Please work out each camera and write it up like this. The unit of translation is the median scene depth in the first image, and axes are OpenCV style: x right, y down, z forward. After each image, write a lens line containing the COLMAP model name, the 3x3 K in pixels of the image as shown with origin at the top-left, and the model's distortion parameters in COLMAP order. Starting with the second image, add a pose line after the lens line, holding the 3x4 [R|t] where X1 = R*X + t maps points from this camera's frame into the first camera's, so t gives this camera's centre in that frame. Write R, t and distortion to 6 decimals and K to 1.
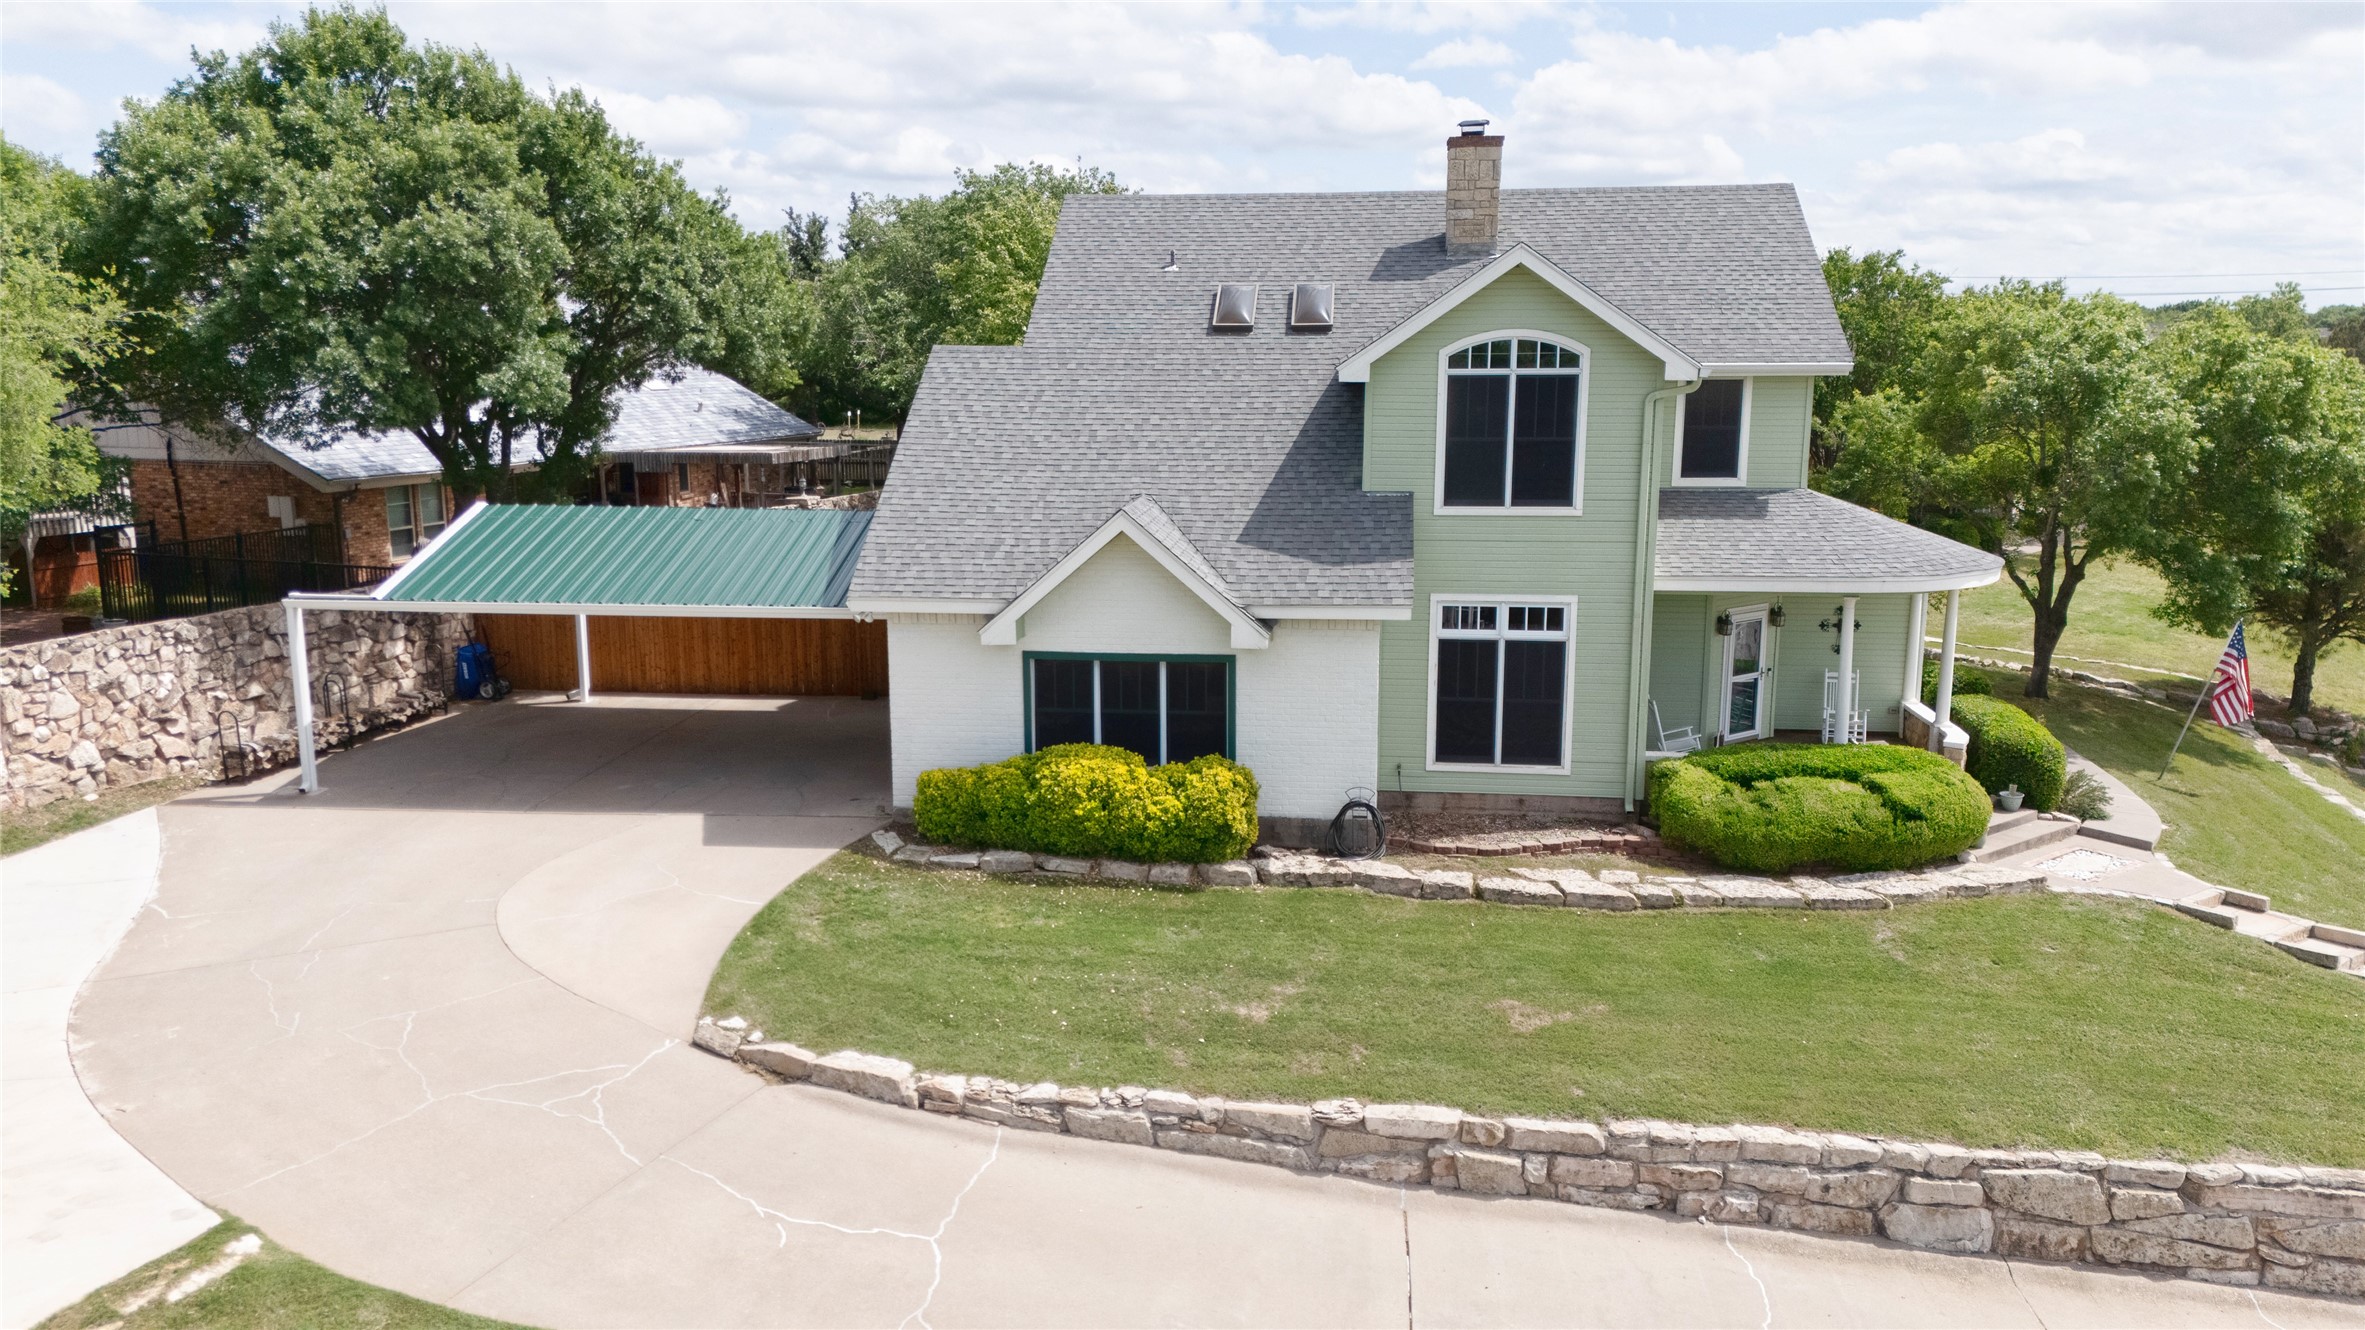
lens RADIAL K [[1705.6, 0, 1178.3], [0, 1705.6, 682.6], [0, 0, 1]] dist [0.118453, -0.119141]
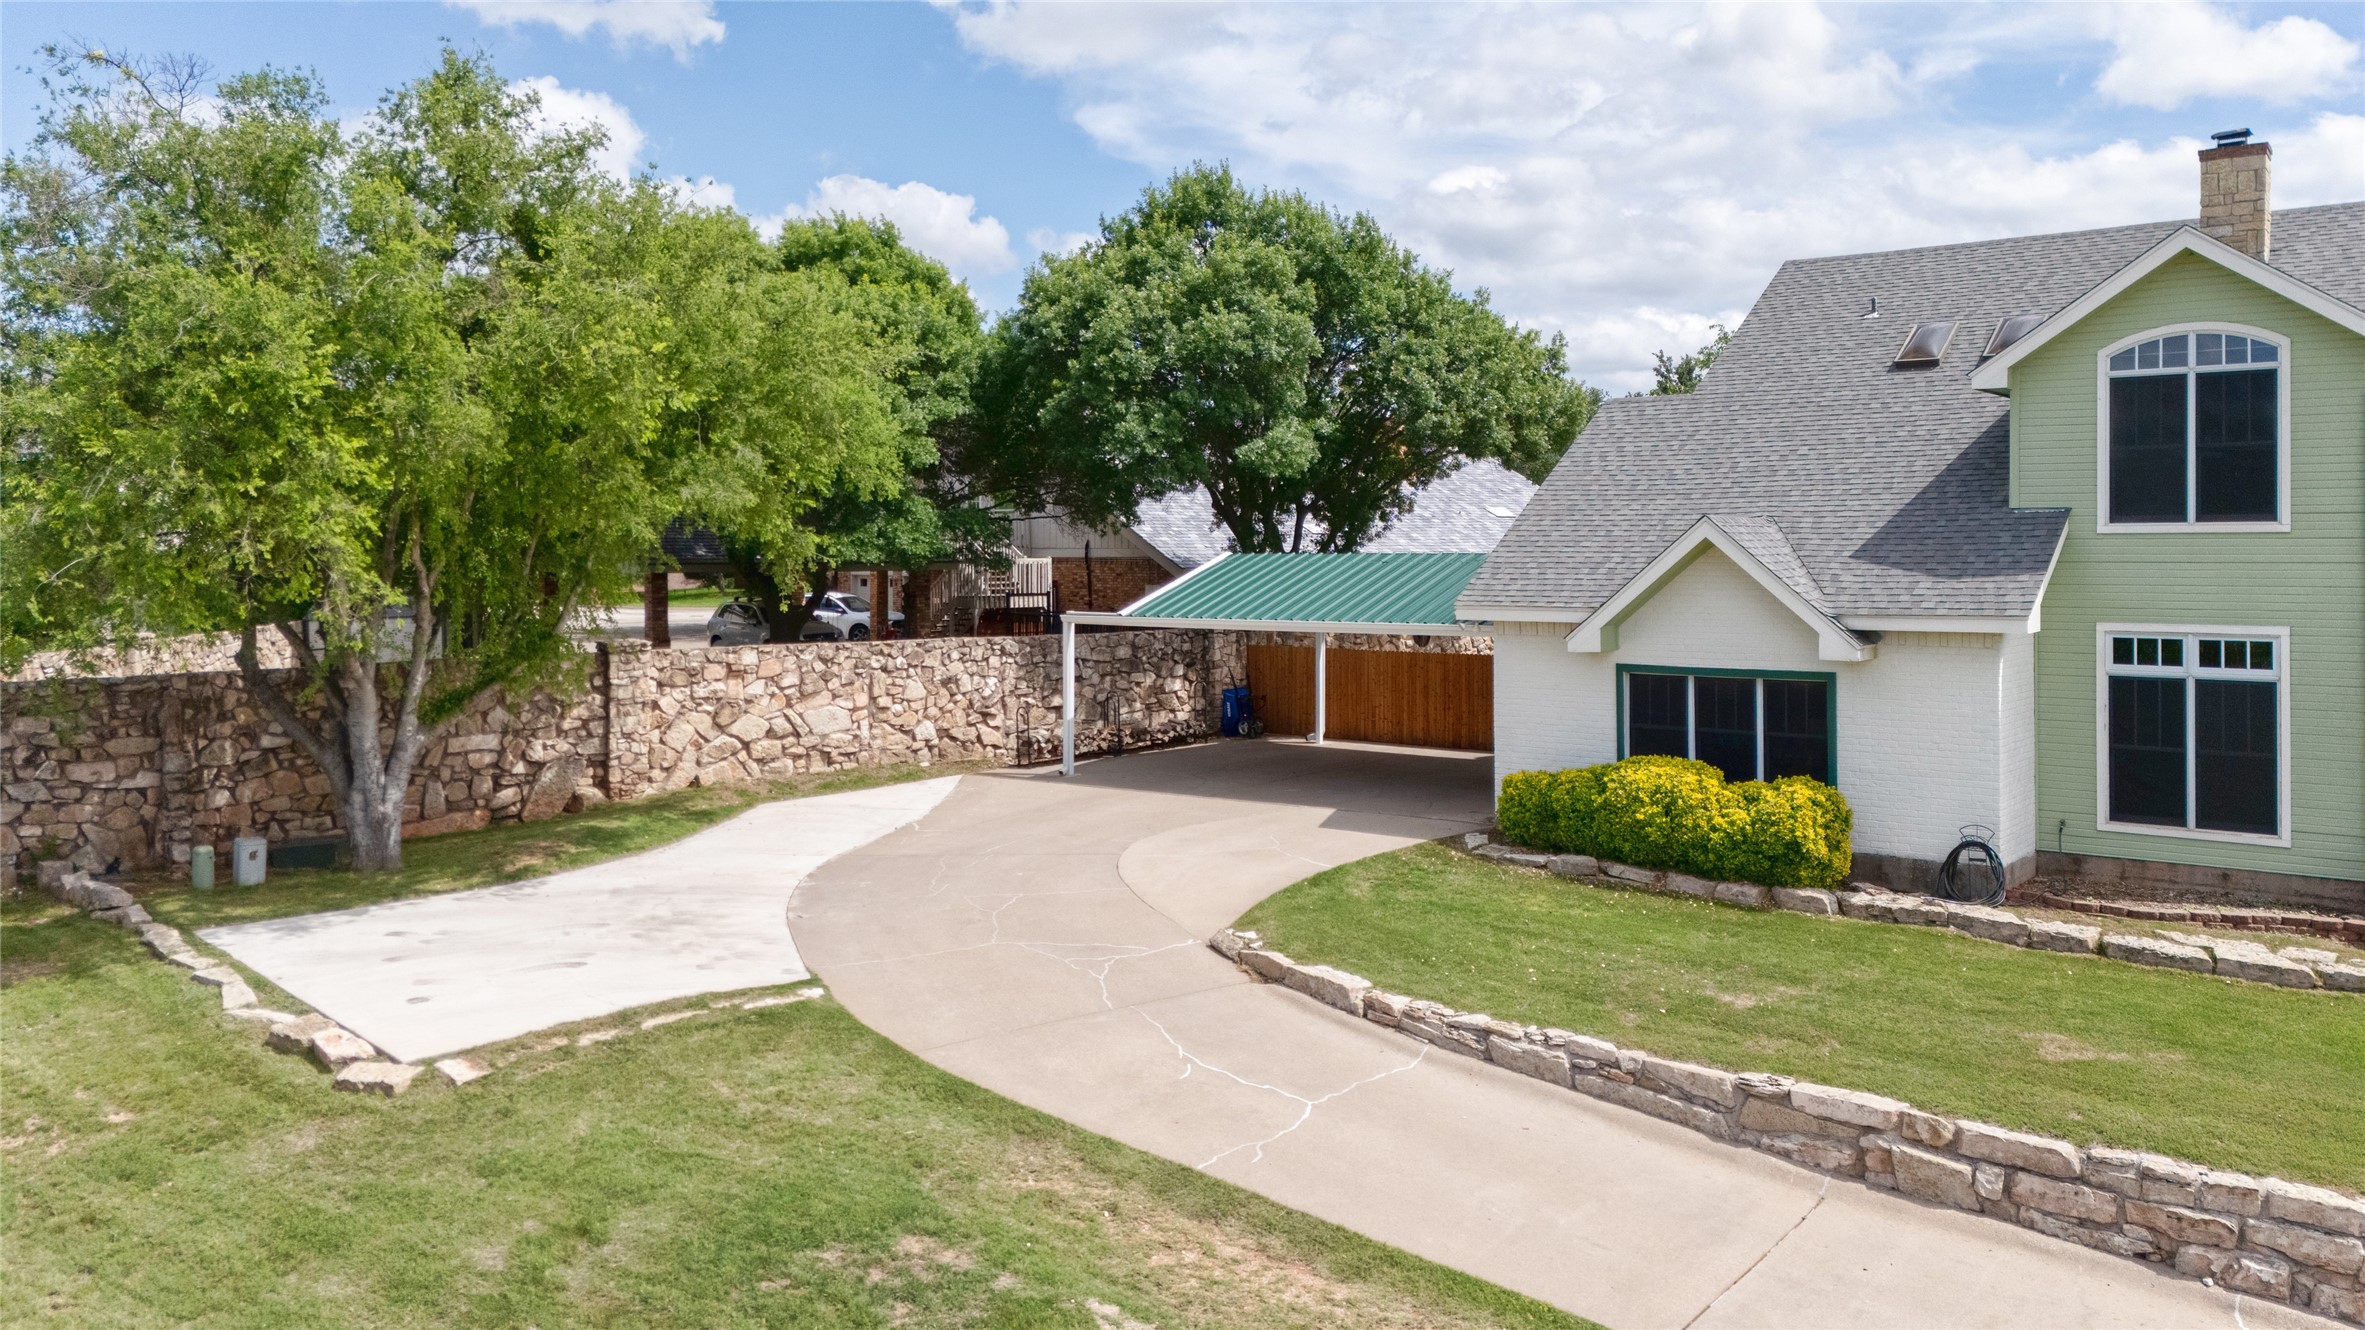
lens RADIAL K [[1769.9, 0, 1195.8], [0, 1769.9, 568.0], [0, 0, 1]] dist [0.091002, -0.086292]
pose [[0.855750, 0.005593, -0.517360, 0.240706], [-0.098582, 0.983385, -0.152429, 0.111927], [0.507911, 0.181444, 0.842083, -0.020106]]
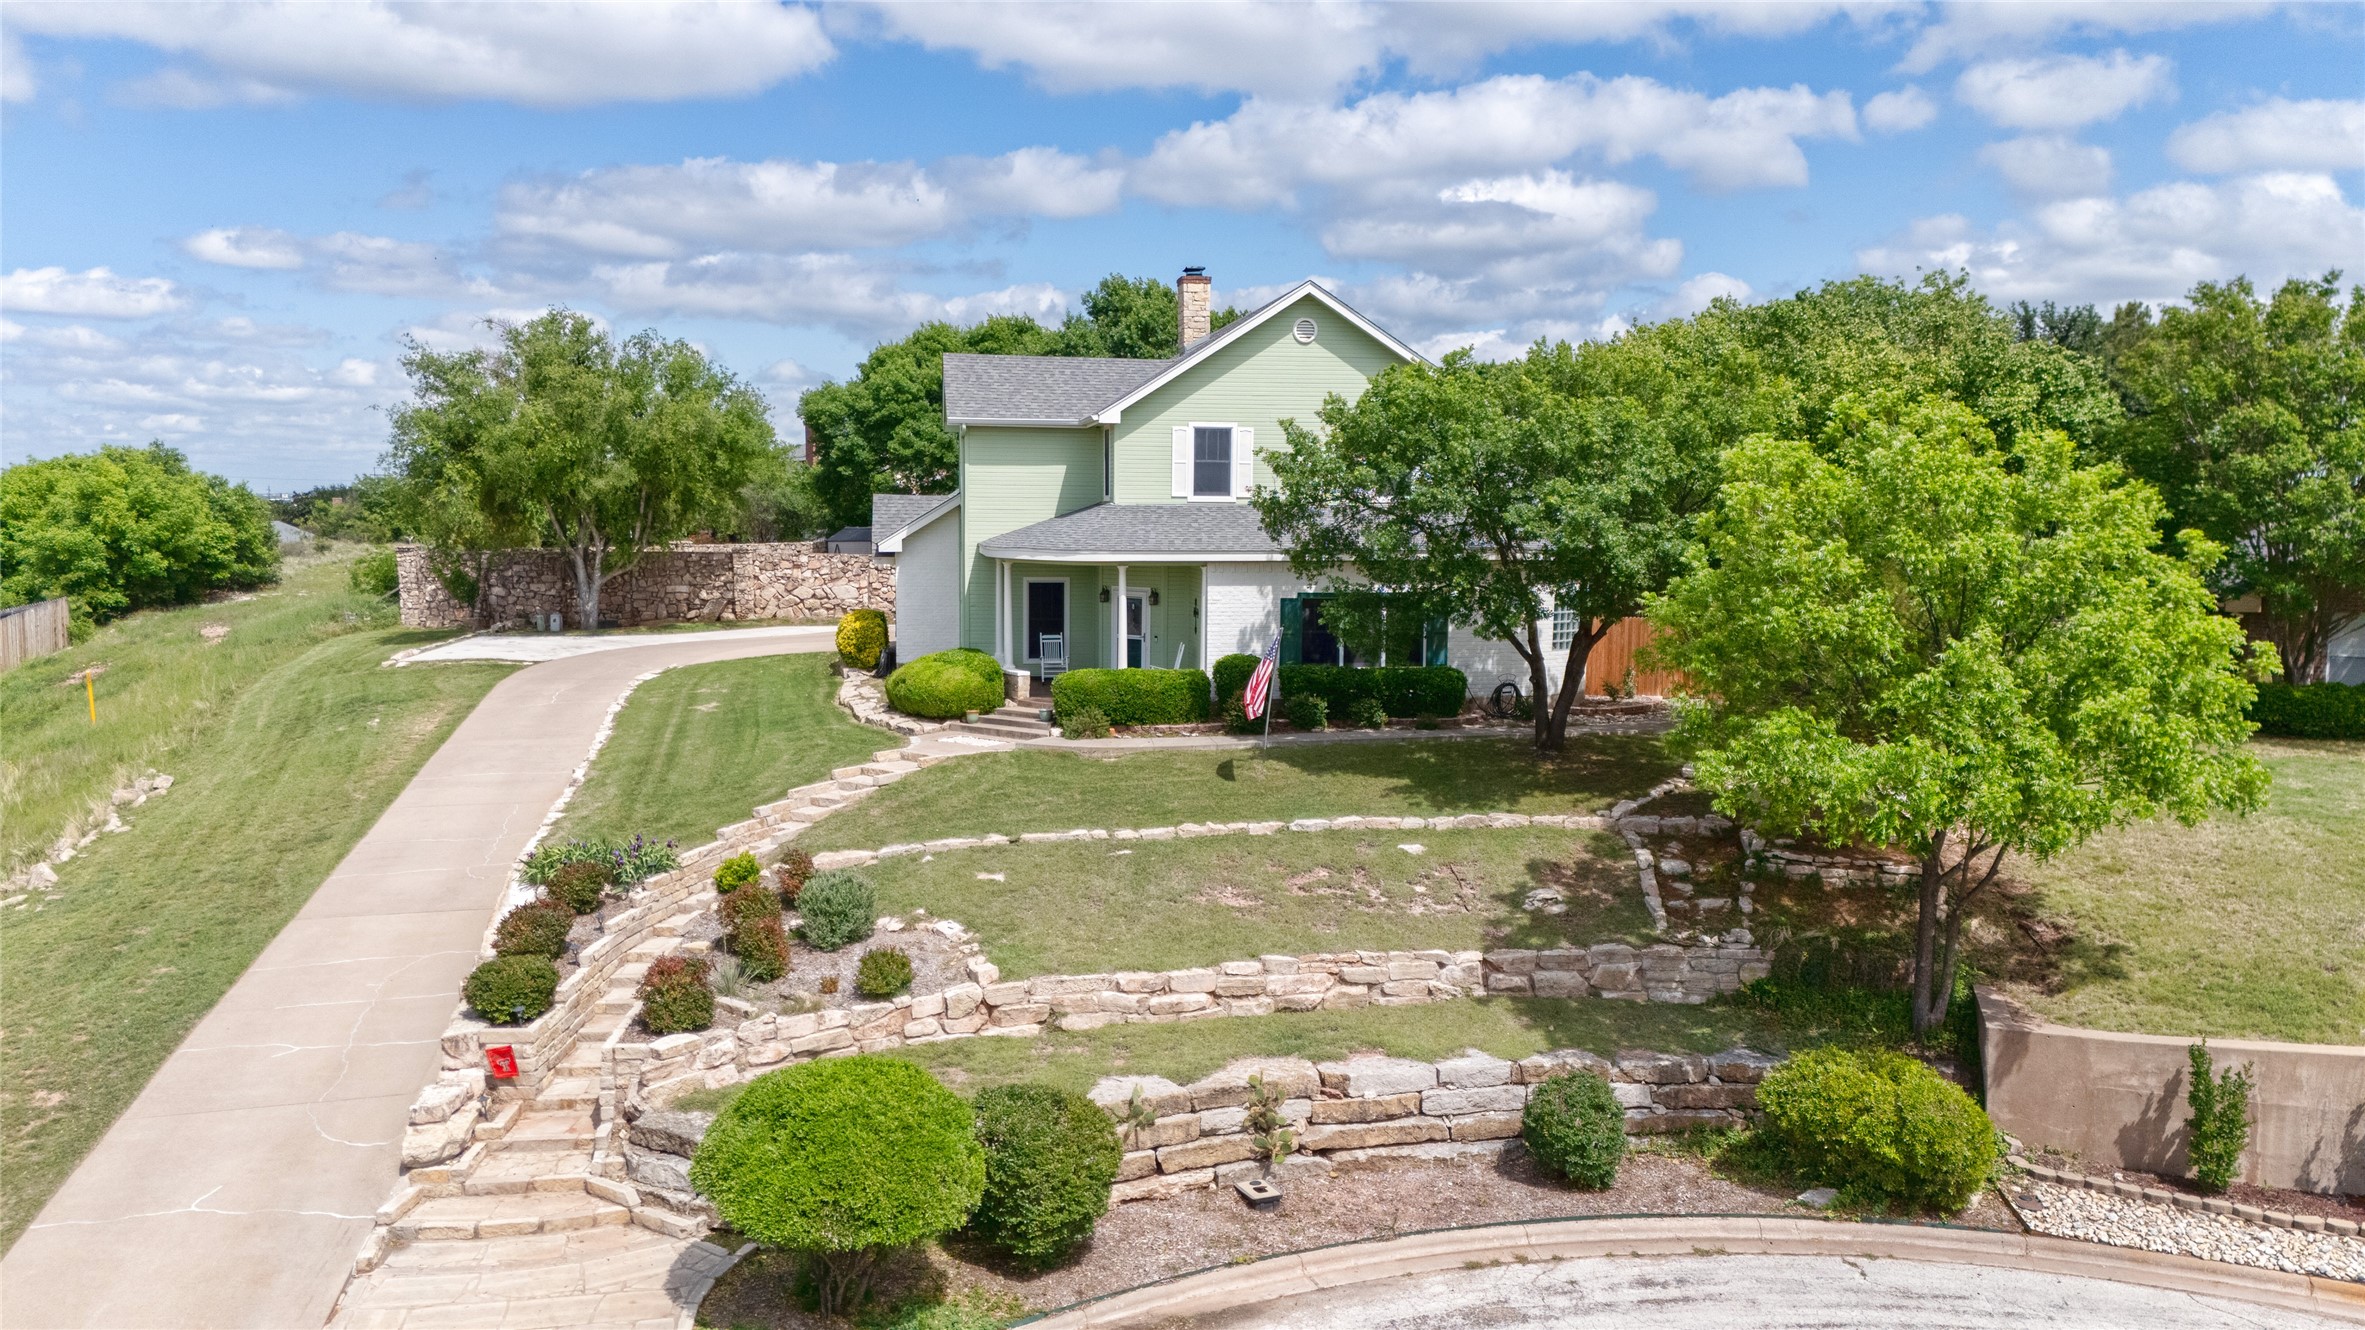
lens RADIAL K [[1727.1, 0, 1170.6], [0, 1727.1, 656.1], [0, 0, 1]] dist [0.104549, -0.096391]
pose [[0.261808, 0.089297, -0.960980, 2.027732], [-0.191982, 0.980630, 0.038819, -0.058311], [0.945833, 0.174327, 0.273880, 0.769515]]
